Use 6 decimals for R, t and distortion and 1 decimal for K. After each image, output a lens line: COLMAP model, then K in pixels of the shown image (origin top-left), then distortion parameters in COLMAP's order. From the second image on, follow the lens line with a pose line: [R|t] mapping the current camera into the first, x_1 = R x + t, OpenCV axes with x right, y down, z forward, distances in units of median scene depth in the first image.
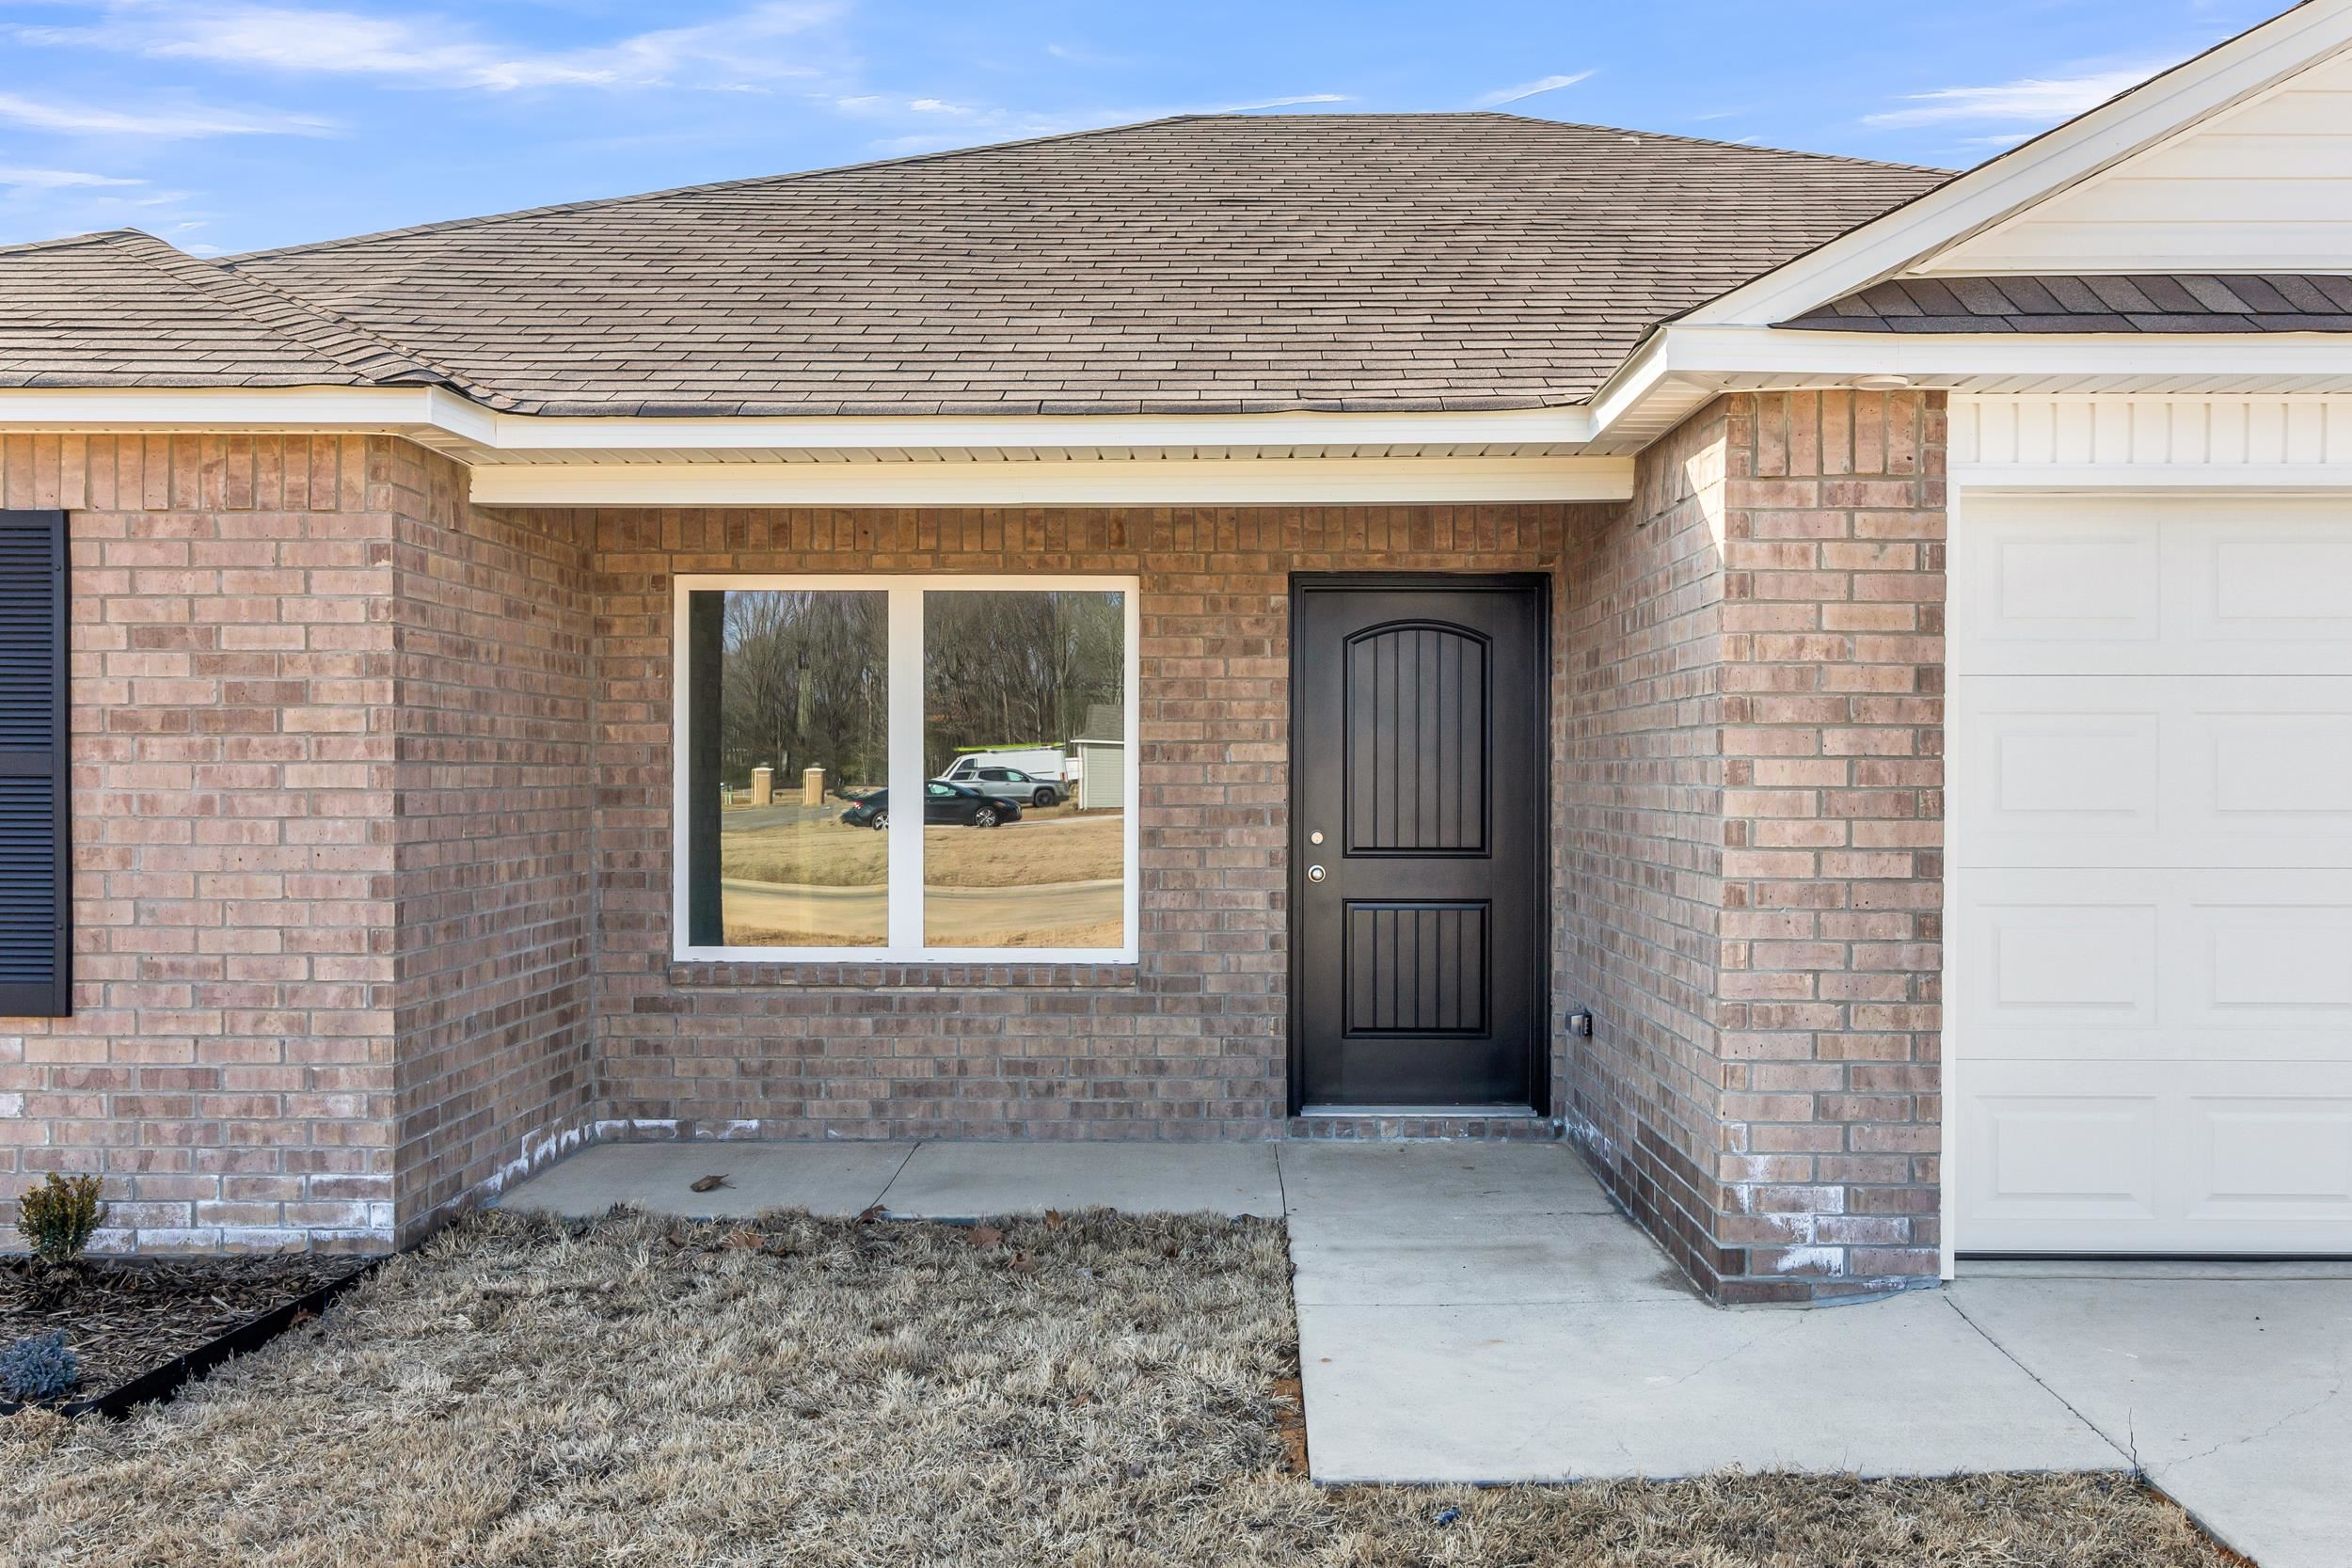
lens RADIAL K [[1876.0, 0, 1178.2], [0, 1876.0, 795.7], [0, 0, 1]] dist [0.003750, 0.006456]
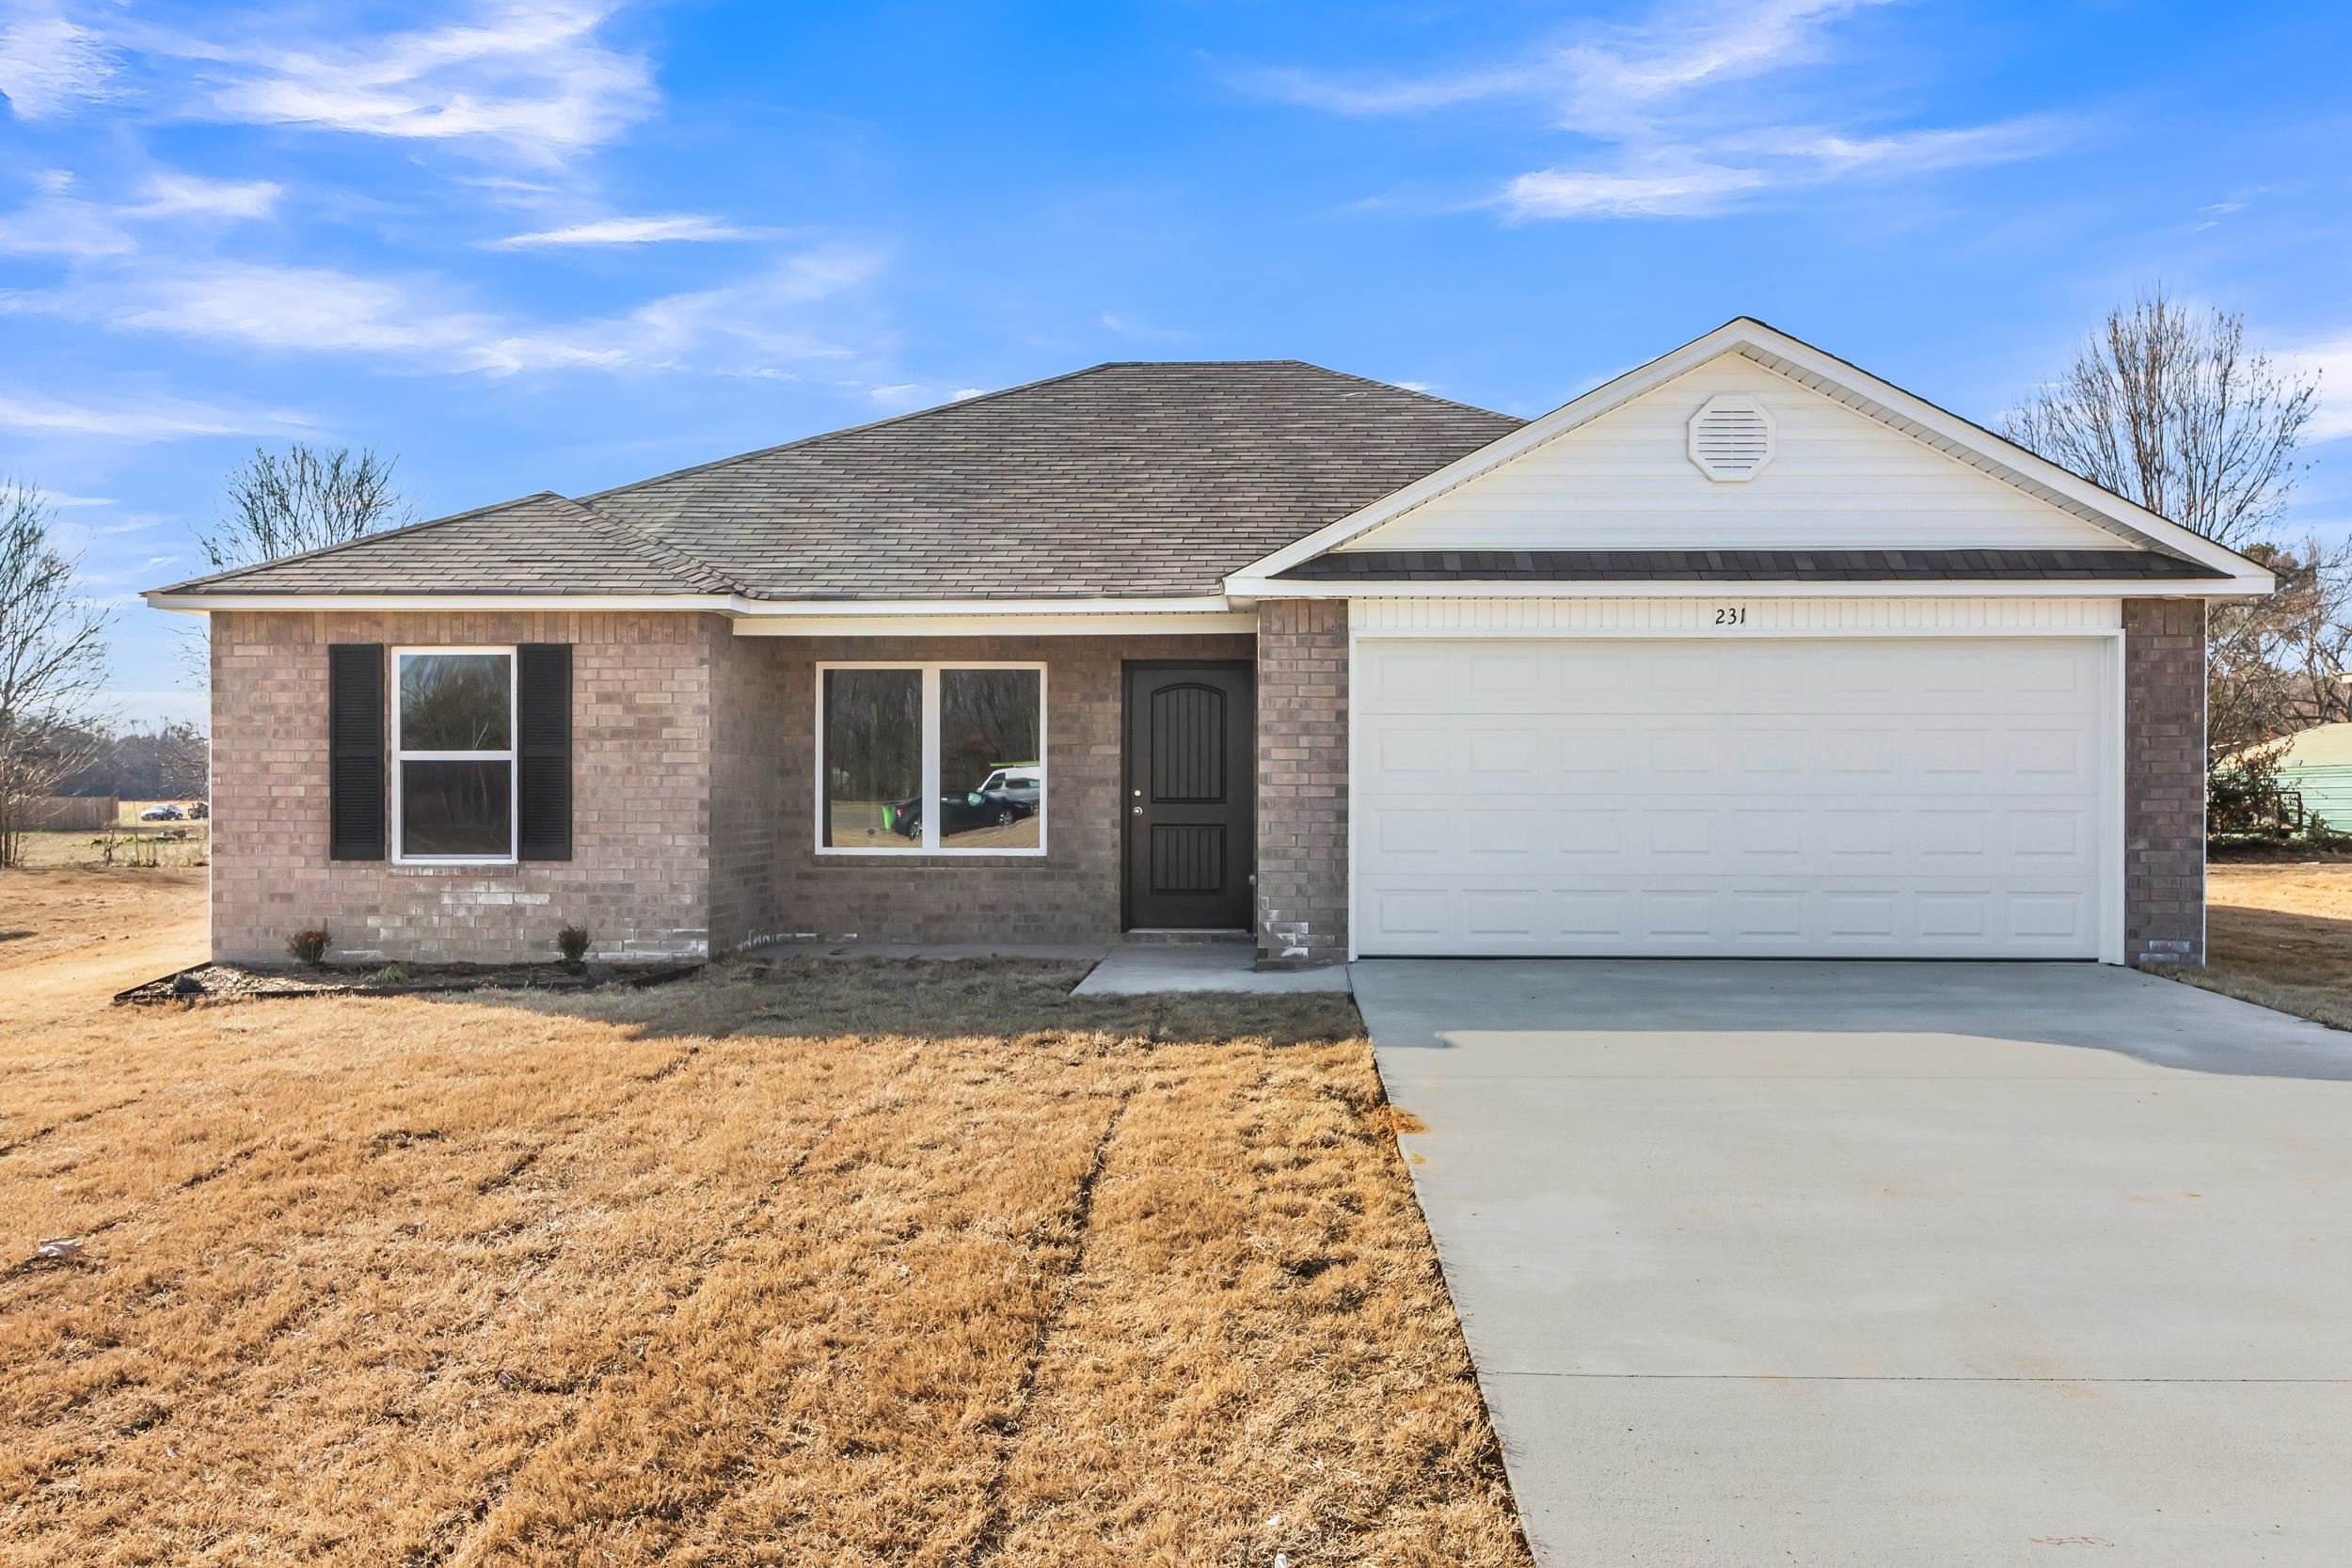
lens RADIAL K [[1876.0, 0, 1176.3], [0, 1876.0, 790.8], [0, 0, 1]] dist [0.003750, 0.006456]
pose [[0.999721, -0.000049, -0.023611, 0.209793], [-0.000256, 0.999917, -0.012898, 0.059128], [0.023610, 0.012901, 0.999638, -1.273589]]
